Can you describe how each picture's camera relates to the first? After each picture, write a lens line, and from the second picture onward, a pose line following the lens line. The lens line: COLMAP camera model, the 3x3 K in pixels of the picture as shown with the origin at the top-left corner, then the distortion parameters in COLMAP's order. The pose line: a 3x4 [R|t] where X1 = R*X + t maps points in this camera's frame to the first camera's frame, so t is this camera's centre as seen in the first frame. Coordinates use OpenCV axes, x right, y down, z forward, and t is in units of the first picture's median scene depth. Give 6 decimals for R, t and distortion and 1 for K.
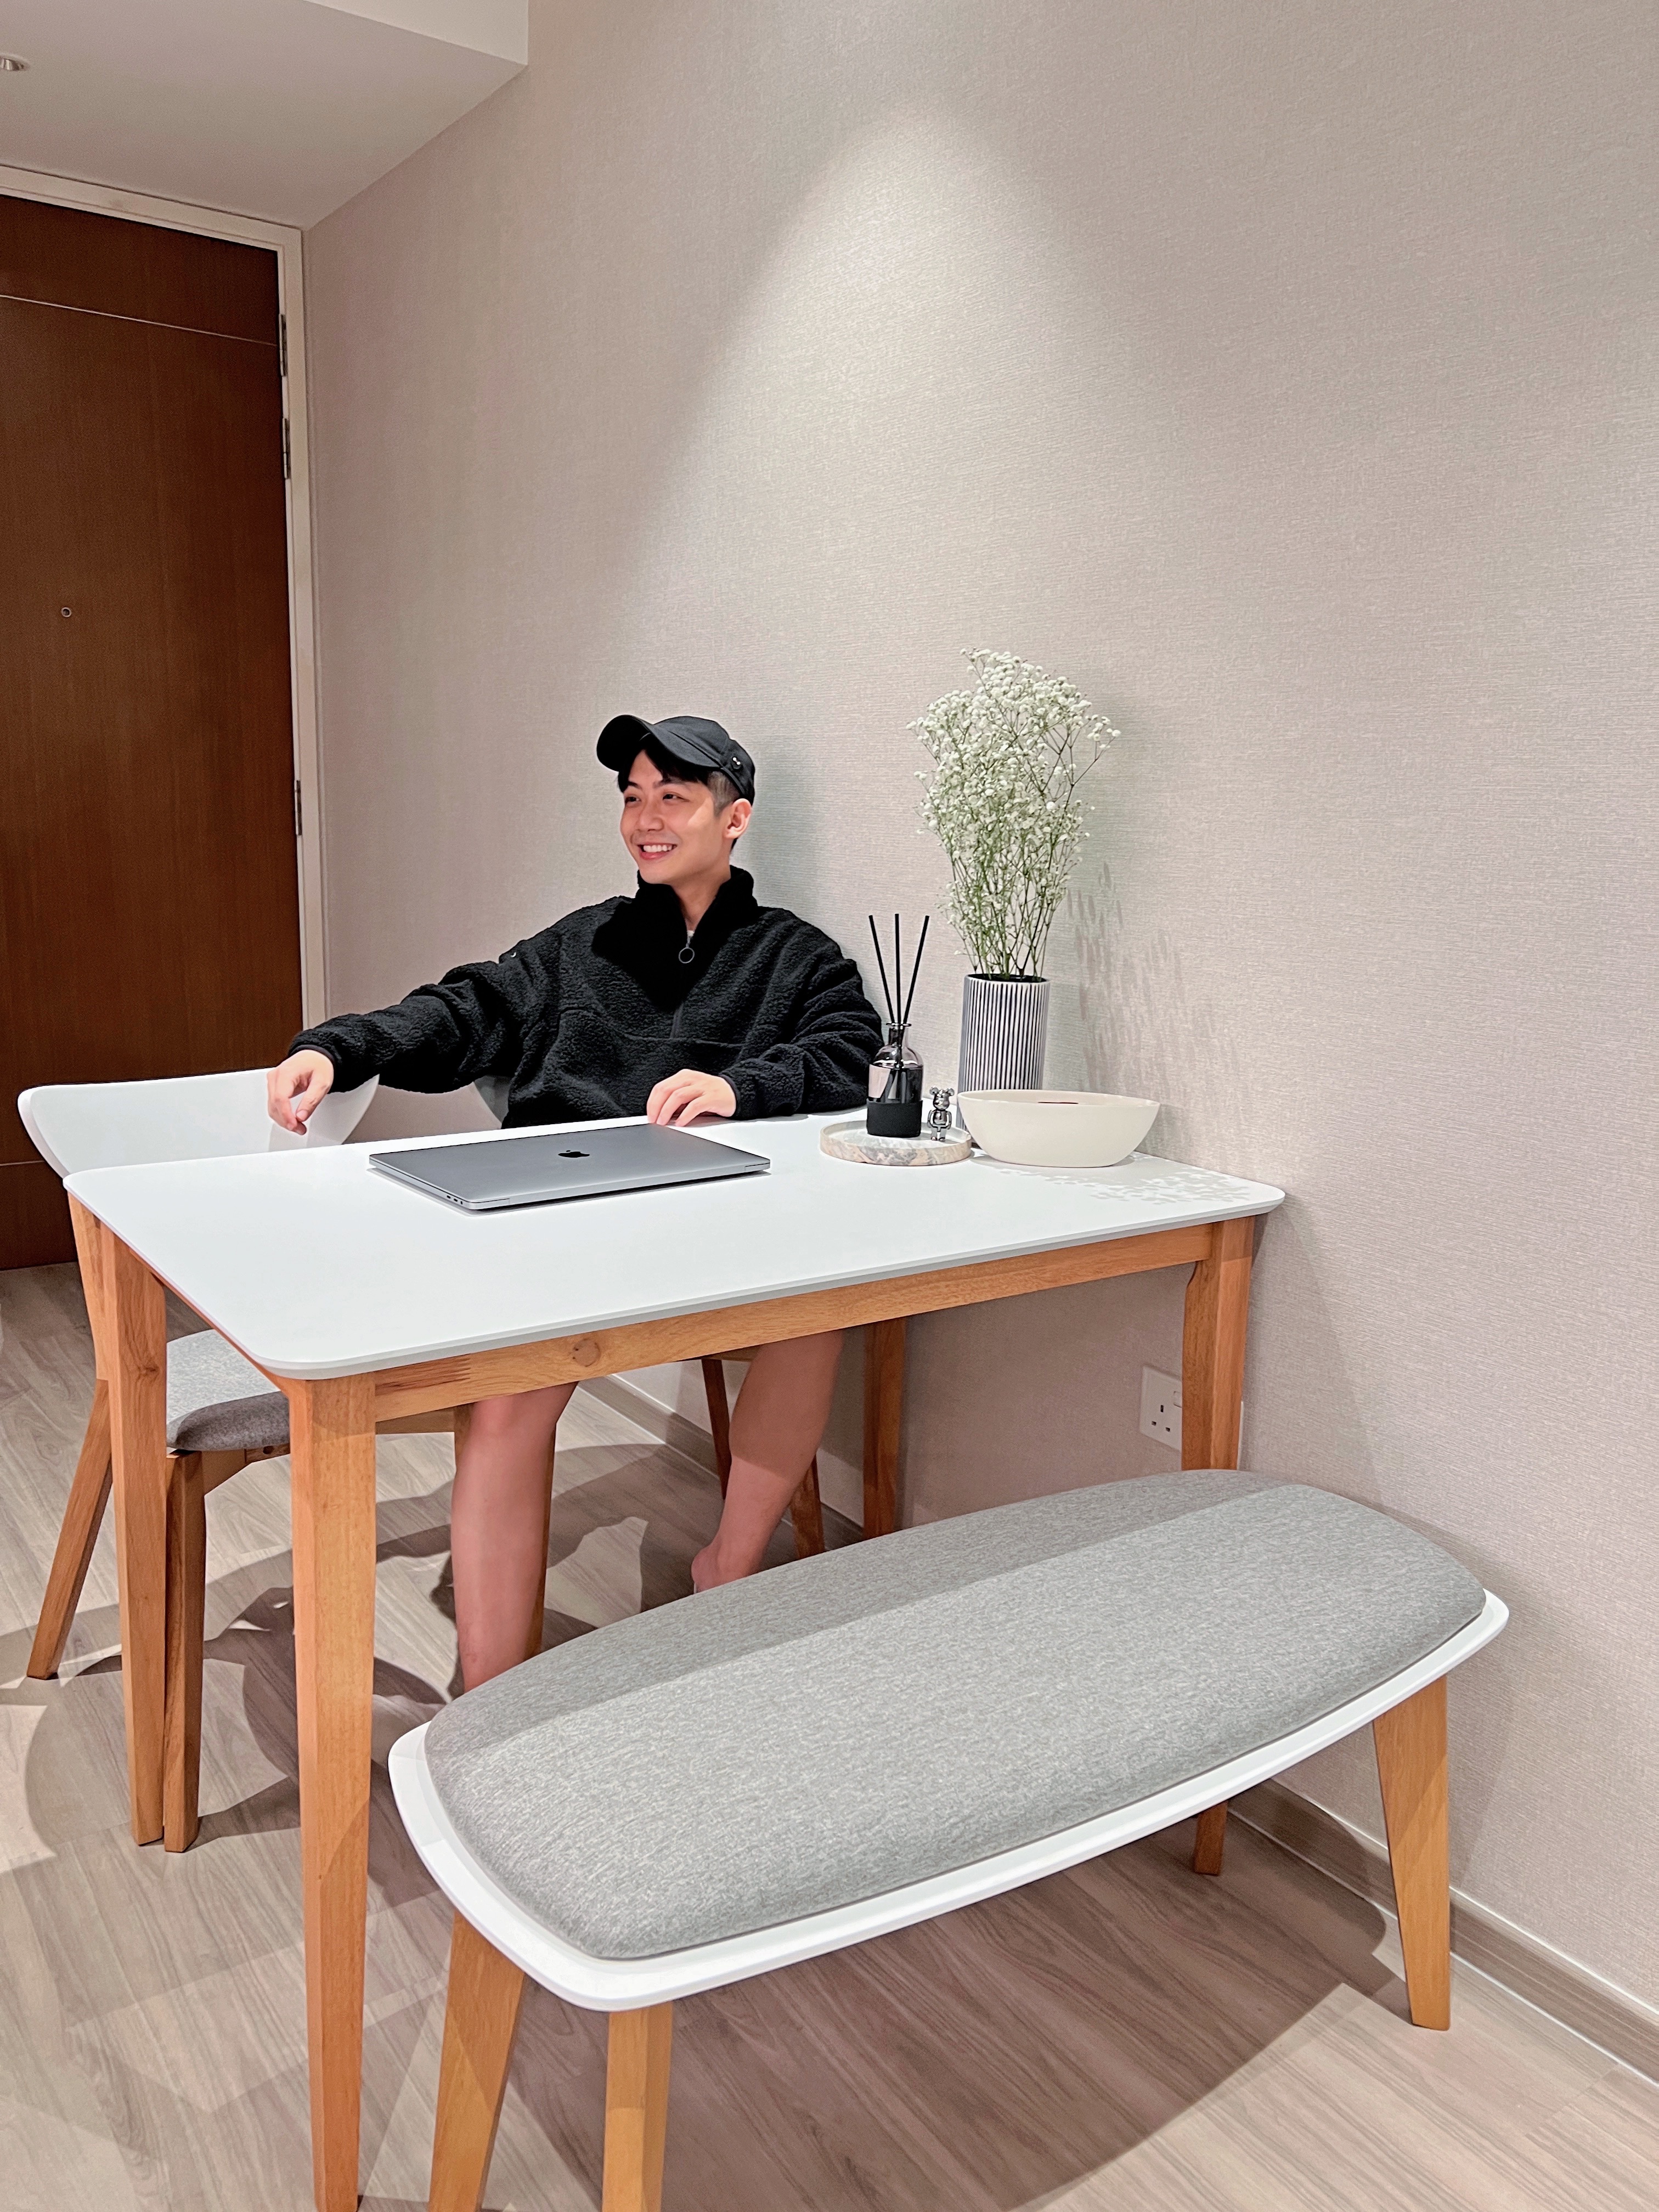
lens RADIAL K [[1641.4, 0, 833.1], [0, 1641.4, 1102.5], [0, 0, 1]] dist [0.067711, -0.077626]
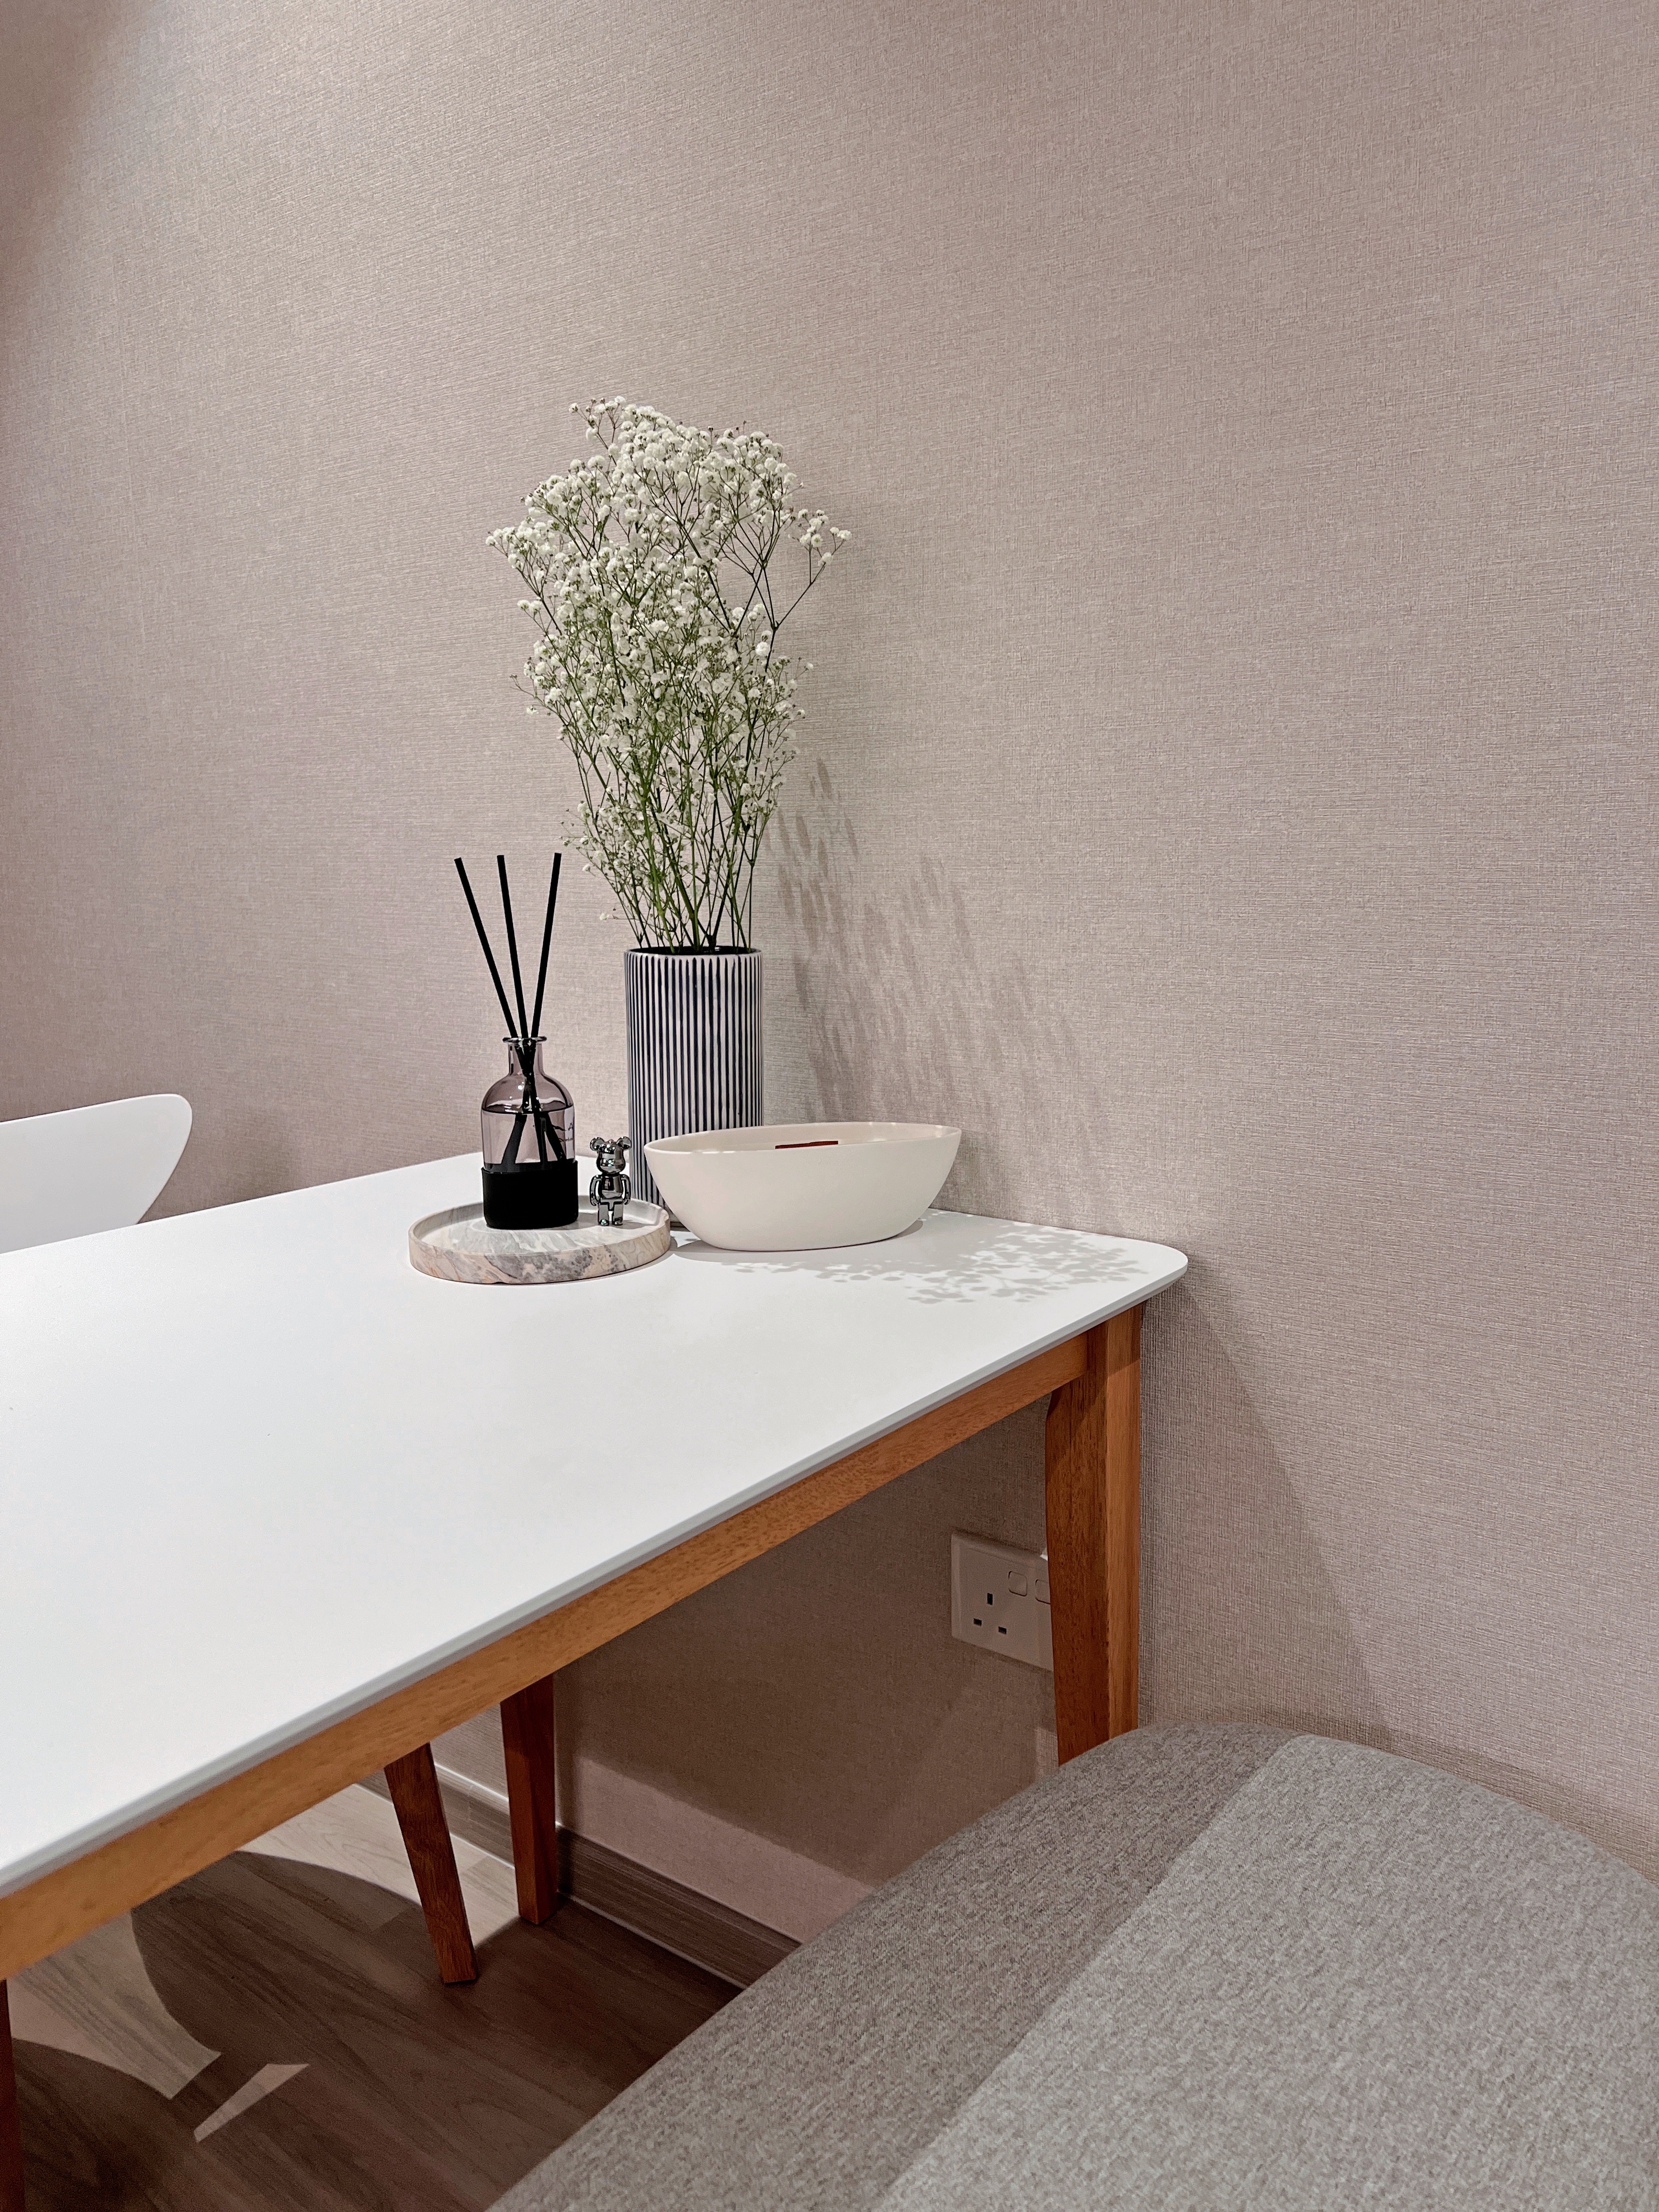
lens RADIAL K [[1641.4, 0, 811.4], [0, 1641.4, 1113.1], [0, 0, 1]] dist [0.067711, -0.077626]
pose [[0.955095, -0.094332, 0.280883, -0.032089], [0.095830, 0.995362, 0.008429, -0.016214], [-0.280375, 0.018866, 0.959705, 0.409425]]
